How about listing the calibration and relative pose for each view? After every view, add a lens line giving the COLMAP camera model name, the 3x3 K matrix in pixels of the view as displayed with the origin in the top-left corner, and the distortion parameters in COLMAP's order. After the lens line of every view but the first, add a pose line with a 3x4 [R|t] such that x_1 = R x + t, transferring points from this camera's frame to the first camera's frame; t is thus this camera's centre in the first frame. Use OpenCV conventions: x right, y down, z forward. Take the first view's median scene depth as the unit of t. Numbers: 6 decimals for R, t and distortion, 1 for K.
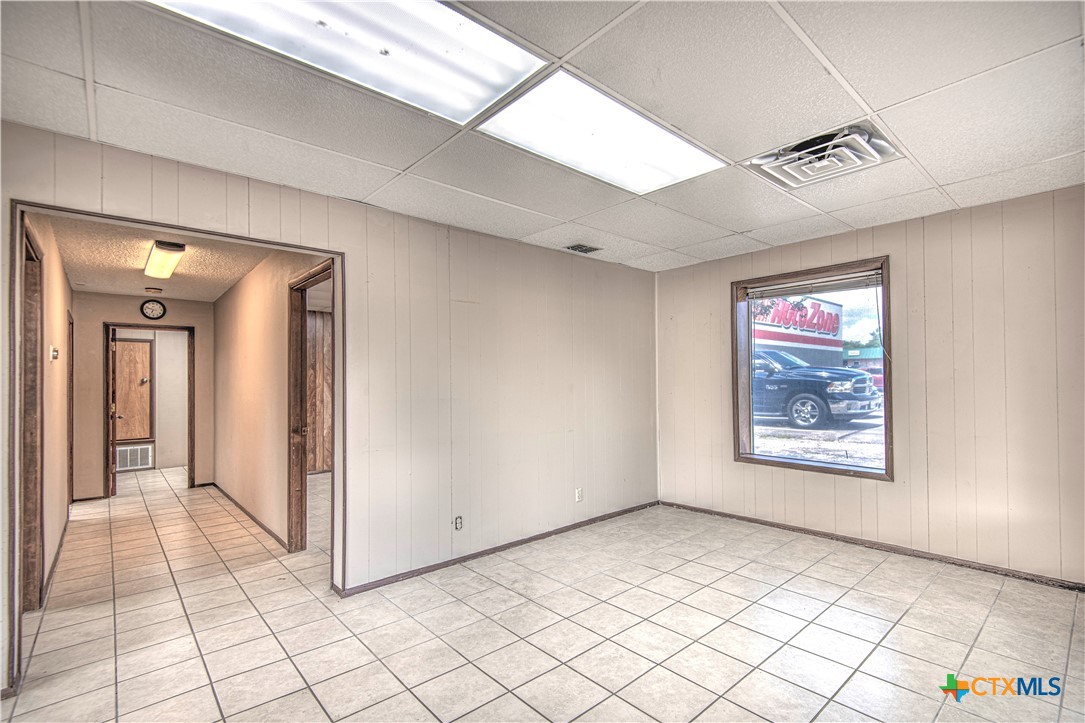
lens RADIAL K [[497.6, 0, 549.0], [0, 497.6, 374.7], [0, 0, 1]] dist [0.029284, -0.007621]
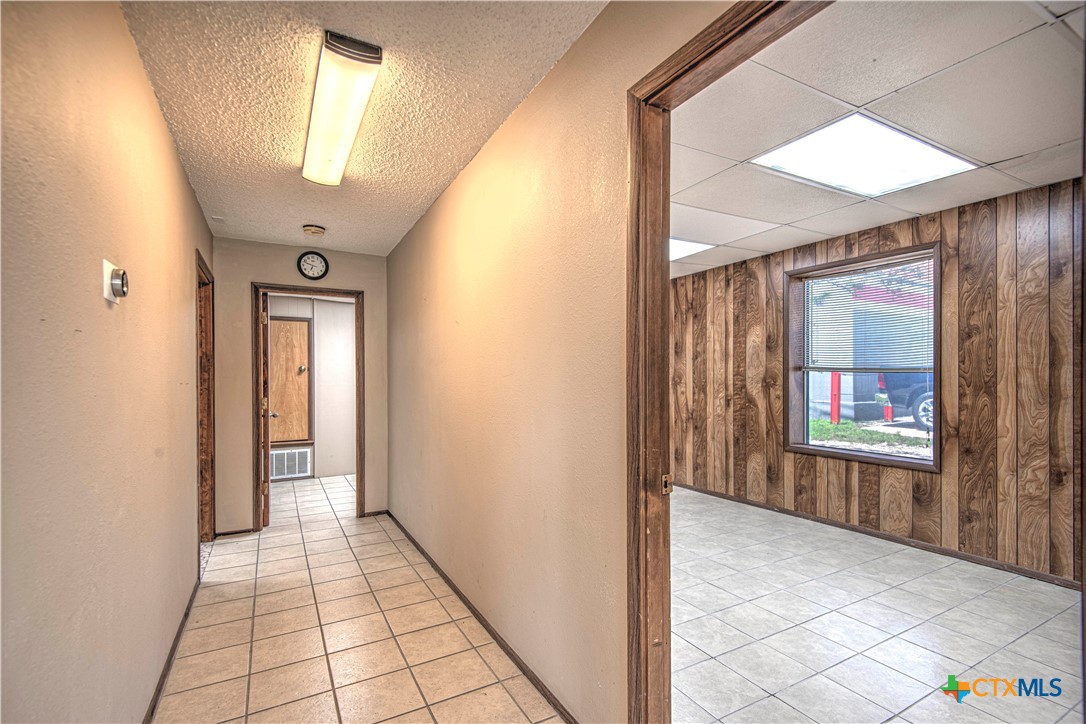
lens RADIAL K [[498.1, 0, 557.1], [0, 498.1, 376.8], [0, 0, 1]] dist [0.029284, -0.007621]
pose [[0.979392, 0.006010, -0.201878, -0.316682], [-0.003347, 0.999903, 0.013530, 0.016397], [0.201940, -0.012575, 0.979317, 0.392582]]
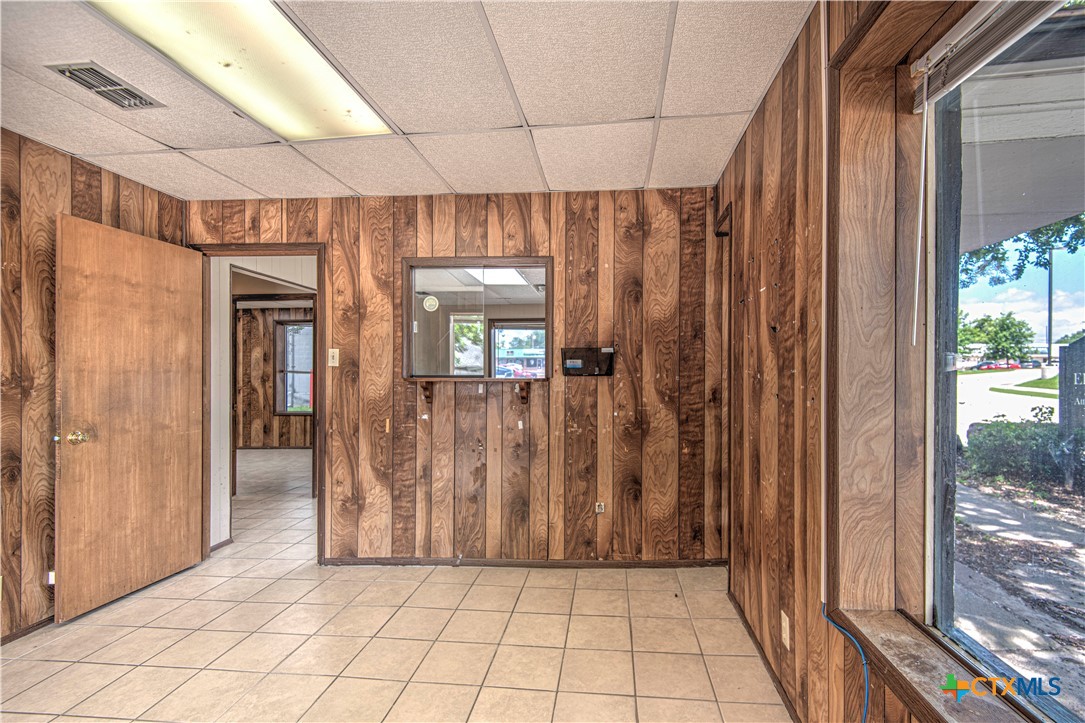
lens RADIAL K [[497.6, 0, 545.5], [0, 497.6, 371.1], [0, 0, 1]] dist [0.029284, -0.007621]
pose [[0.760951, 0.008489, 0.648754, -0.475939], [-0.009302, 0.999954, -0.002174, 0.007769], [-0.648743, -0.004381, 0.760995, -0.411446]]
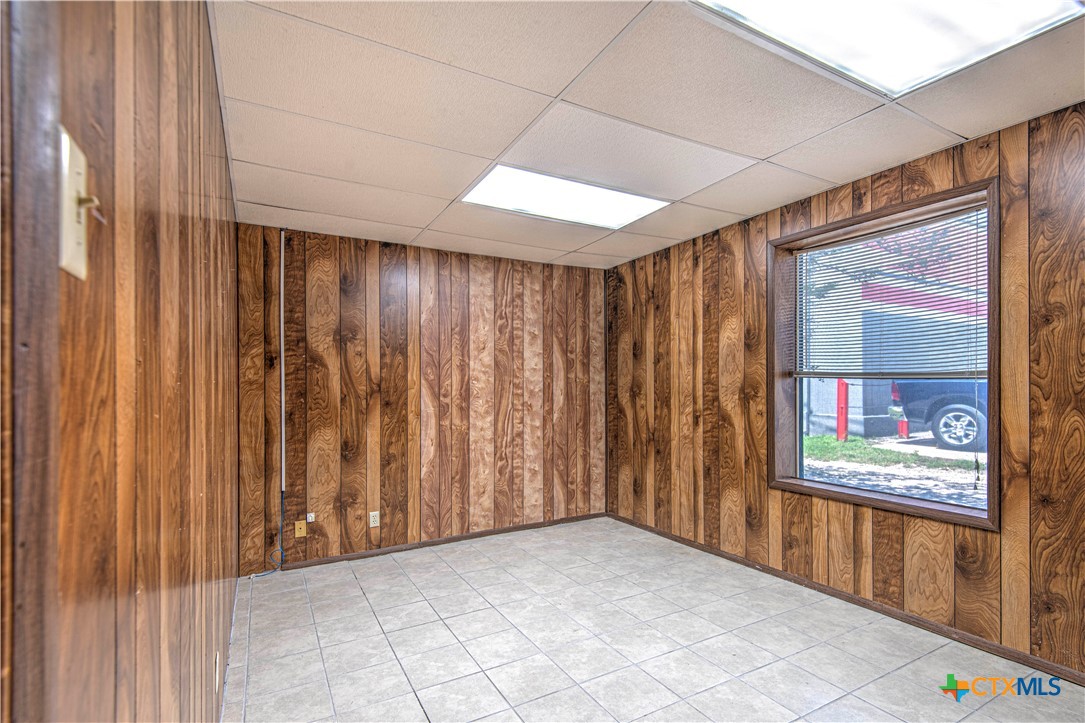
lens RADIAL K [[497.6, 0, 557.1], [0, 497.6, 387.4], [0, 0, 1]] dist [0.029284, -0.007621]
pose [[0.976683, 0.004474, -0.214639, -0.238030], [-0.001909, 0.999924, 0.012158, 0.021483], [0.214677, -0.011465, 0.976618, 0.628075]]
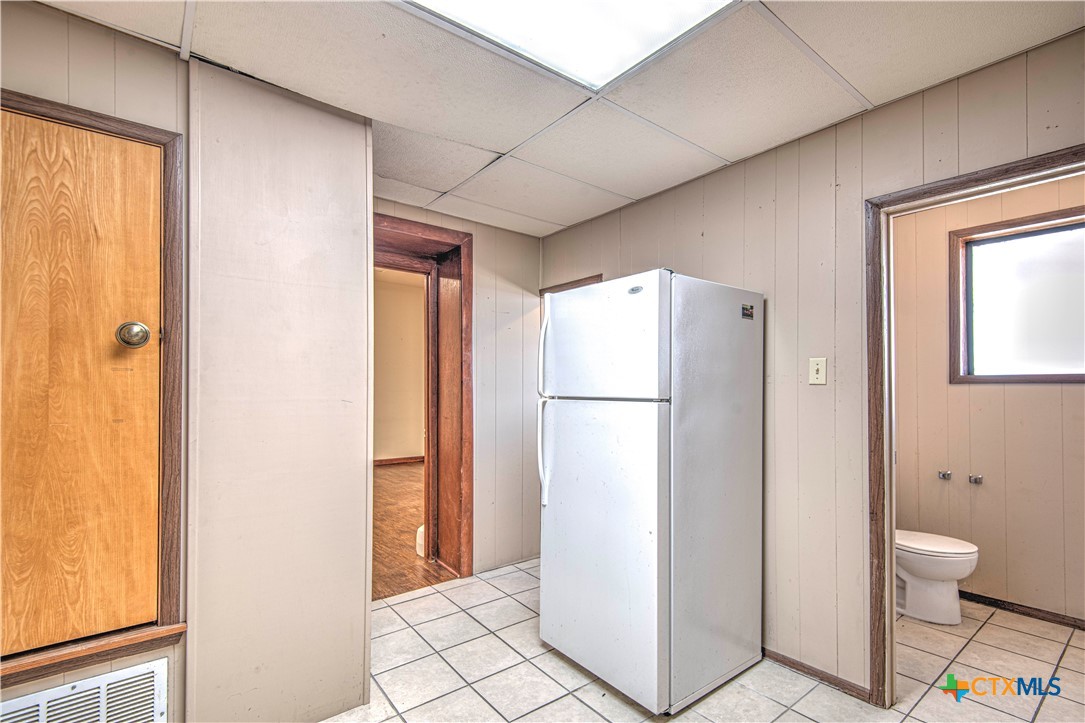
lens RADIAL K [[497.6, 0, 544.8], [0, 497.6, 372.7], [0, 0, 1]] dist [0.029284, -0.007621]
pose [[0.998554, 0.004442, -0.053571, -0.840576], [-0.004545, 0.999988, -0.001811, 0.034961], [0.053562, 0.002052, 0.998562, 1.082597]]
